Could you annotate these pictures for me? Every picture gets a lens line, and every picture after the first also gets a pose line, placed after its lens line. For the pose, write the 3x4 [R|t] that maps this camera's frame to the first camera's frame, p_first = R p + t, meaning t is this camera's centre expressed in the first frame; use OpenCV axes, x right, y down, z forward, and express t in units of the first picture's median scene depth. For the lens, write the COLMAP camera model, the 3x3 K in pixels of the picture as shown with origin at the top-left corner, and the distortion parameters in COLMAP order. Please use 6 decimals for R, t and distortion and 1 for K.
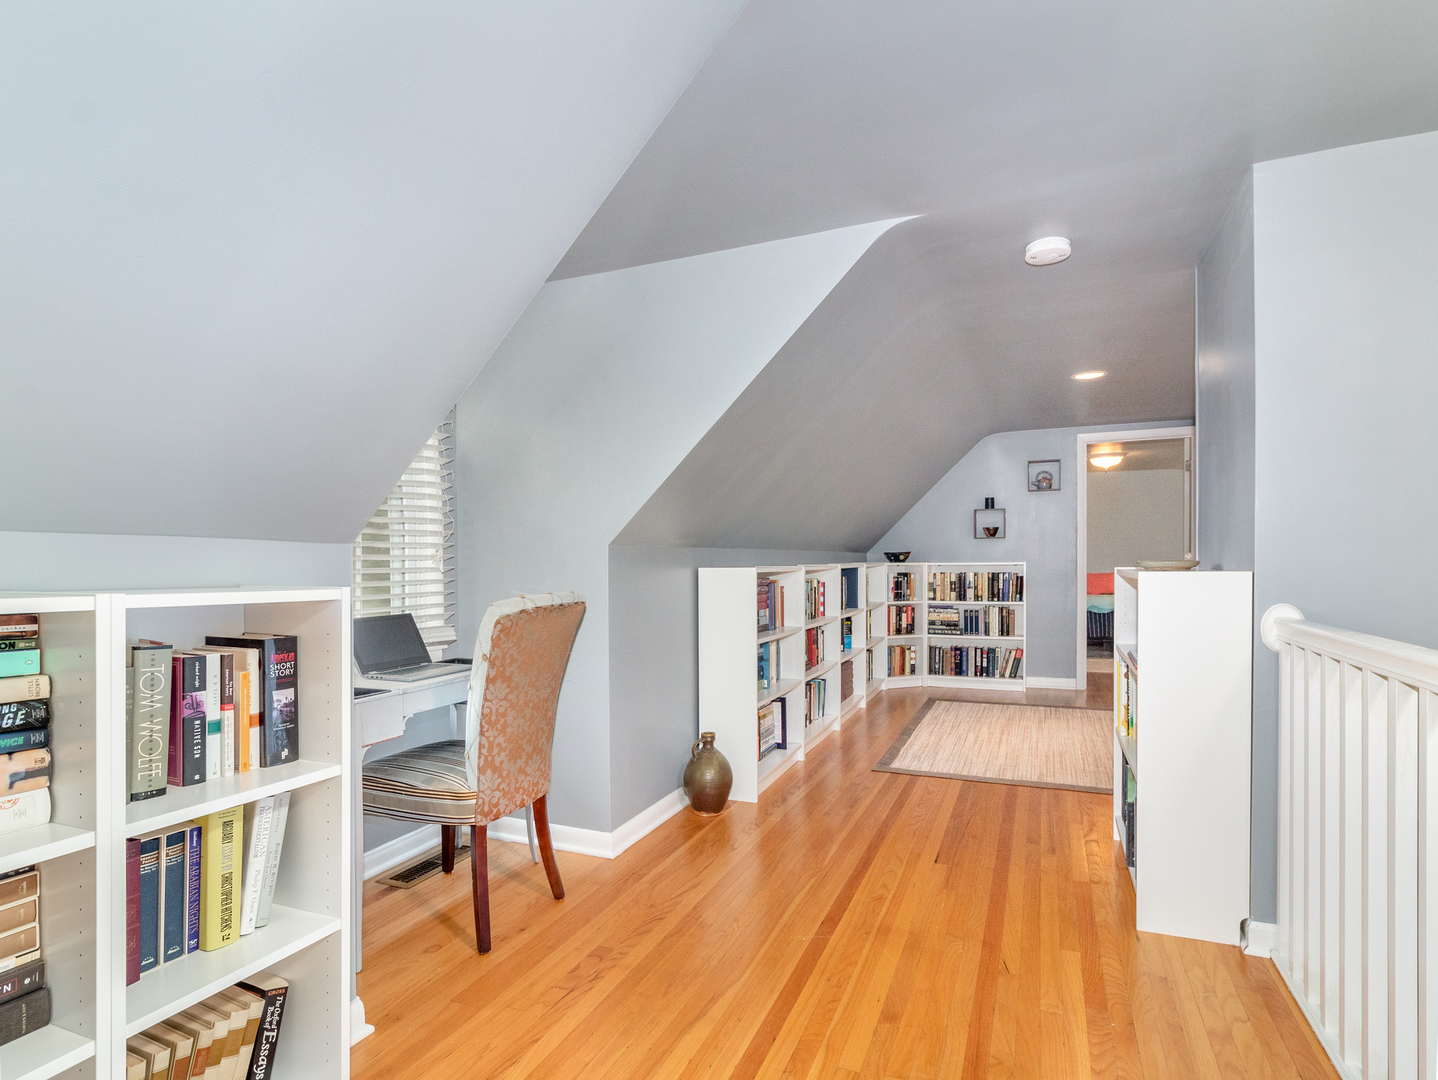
lens RADIAL K [[757.6, 0, 716.1], [0, 757.6, 529.9], [0, 0, 1]] dist [0.002110, 0.000592]
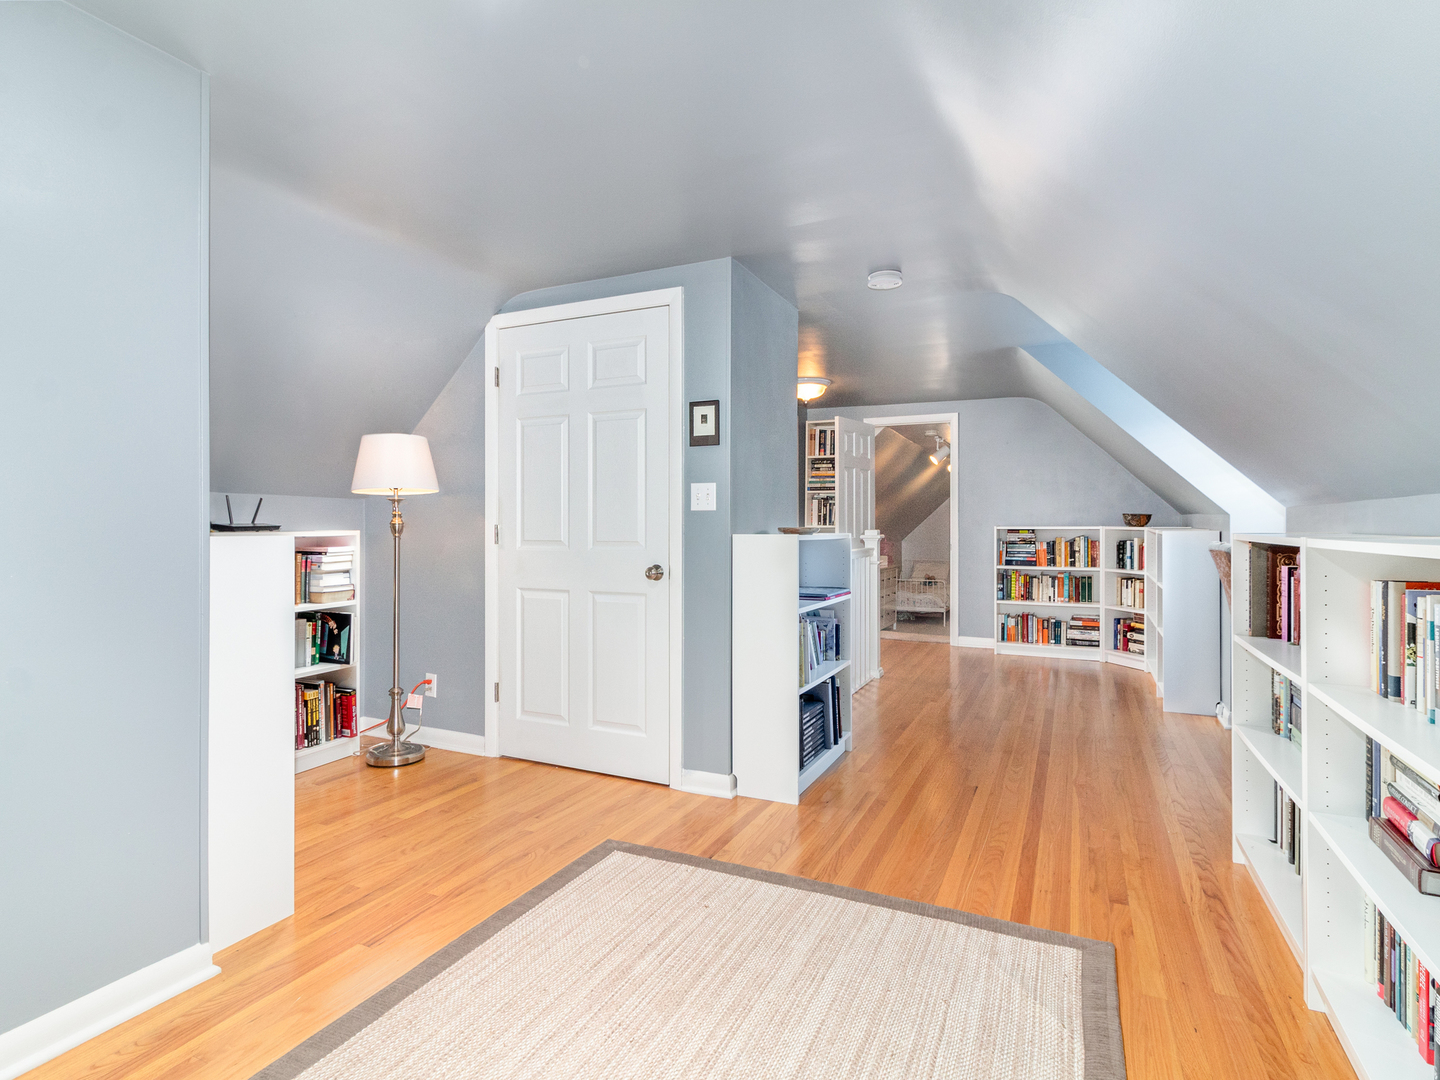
lens RADIAL K [[758.6, 0, 717.1], [0, 758.6, 529.9], [0, 0, 1]] dist [0.002110, 0.000592]
pose [[-0.999307, -0.000246, 0.037231, 0.526452], [-0.001598, 0.999339, -0.036308, 0.075269], [-0.037197, -0.036343, -0.998647, 1.791647]]
